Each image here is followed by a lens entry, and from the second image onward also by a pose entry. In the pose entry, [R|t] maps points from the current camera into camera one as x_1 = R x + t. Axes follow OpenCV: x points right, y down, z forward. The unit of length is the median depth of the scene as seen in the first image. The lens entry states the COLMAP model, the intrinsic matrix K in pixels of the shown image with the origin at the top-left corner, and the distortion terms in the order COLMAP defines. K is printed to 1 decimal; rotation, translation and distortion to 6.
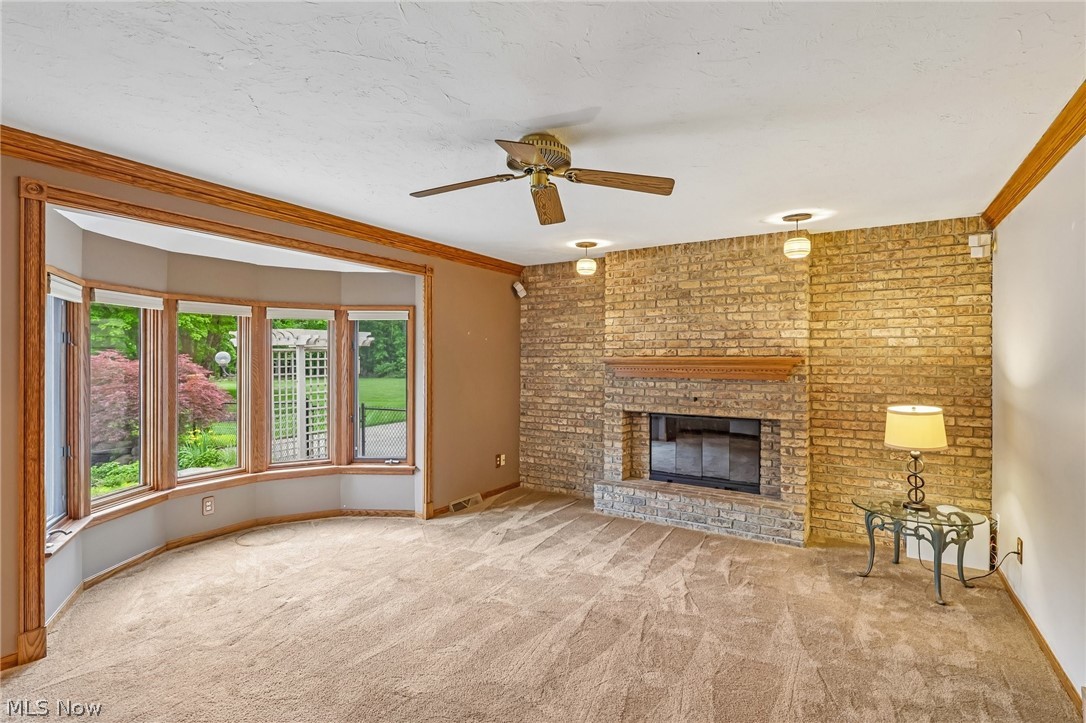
lens RADIAL K [[521.4, 0, 542.3], [0, 521.4, 362.7], [0, 0, 1]] dist [-0.007809, 0.002633]
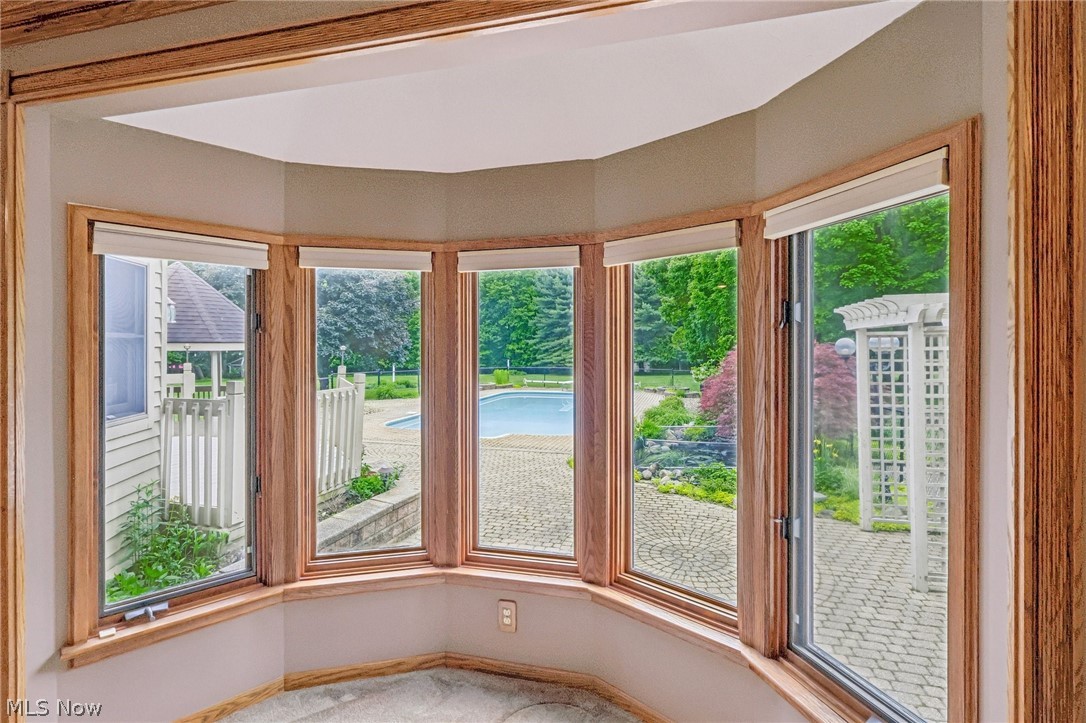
lens RADIAL K [[521.4, 0, 536.3], [0, 521.4, 347.1], [0, 0, 1]] dist [-0.007809, 0.002633]
pose [[0.296656, -0.002874, -0.954980, -0.100917], [-0.003659, 0.999985, -0.004146, -0.009917], [0.954977, 0.004724, 0.296641, 0.863750]]
